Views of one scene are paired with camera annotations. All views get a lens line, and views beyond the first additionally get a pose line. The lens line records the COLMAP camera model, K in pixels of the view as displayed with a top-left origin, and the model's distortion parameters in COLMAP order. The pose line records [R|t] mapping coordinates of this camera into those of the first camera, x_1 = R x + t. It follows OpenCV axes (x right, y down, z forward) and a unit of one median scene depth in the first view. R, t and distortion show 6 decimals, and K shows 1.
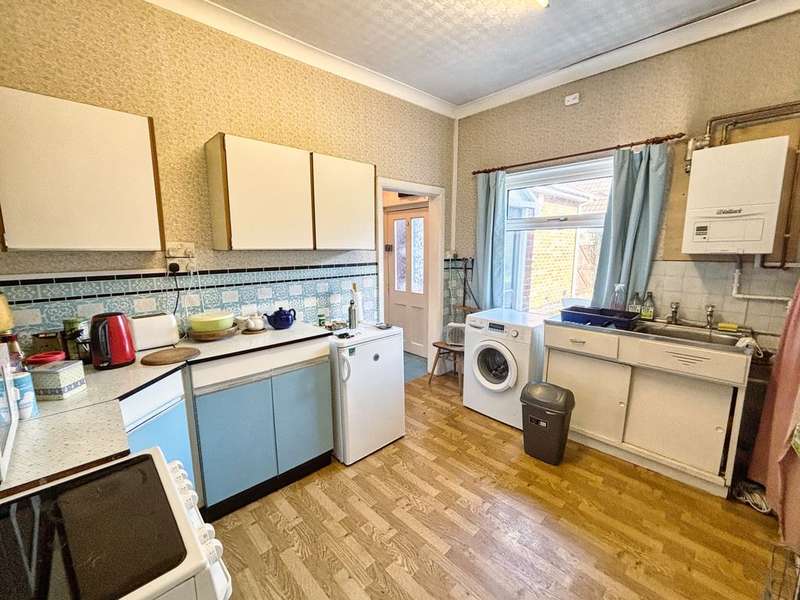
lens RADIAL K [[335.0, 0, 394.1], [0, 335.0, 301.1], [0, 0, 1]] dist [0.000559, -0.000028]
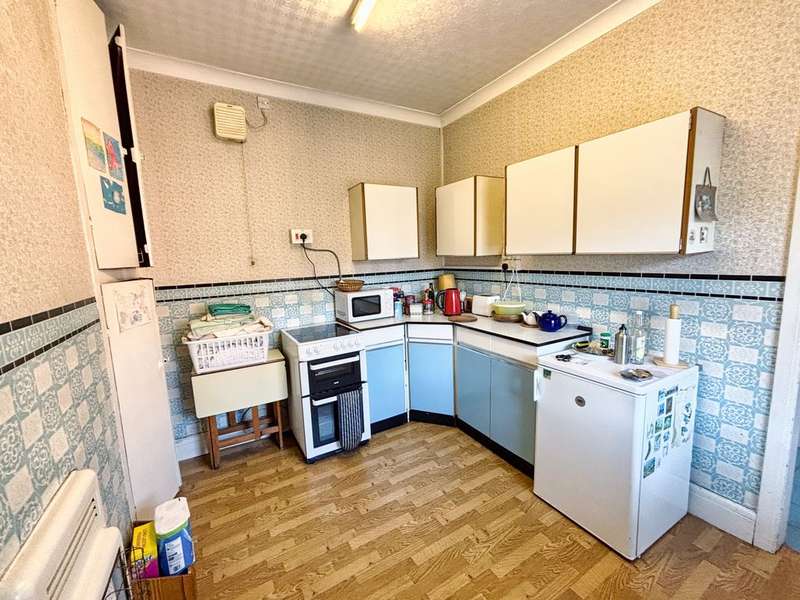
lens RADIAL K [[324.9, 0, 397.3], [0, 324.9, 300.7], [0, 0, 1]] dist [-0.006432, 0.001941]
pose [[-0.213298, 0.141763, -0.966647, 0.719363], [-0.127796, 0.976867, 0.171461, -0.120554], [0.968593, 0.160106, -0.190247, 0.733848]]
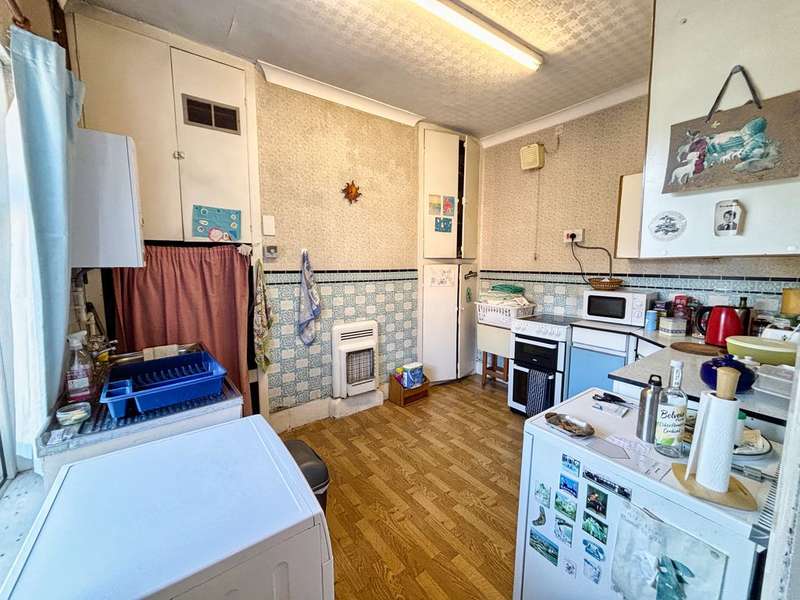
lens RADIAL K [[324.9, 0, 405.1], [0, 324.9, 298.9], [0, 0, 1]] dist [-0.006432, 0.001941]
pose [[-0.996082, -0.006604, 0.088184, 0.174574], [0.018352, 0.960059, 0.279195, -0.240916], [-0.086506, 0.279720, -0.956177, 1.558729]]
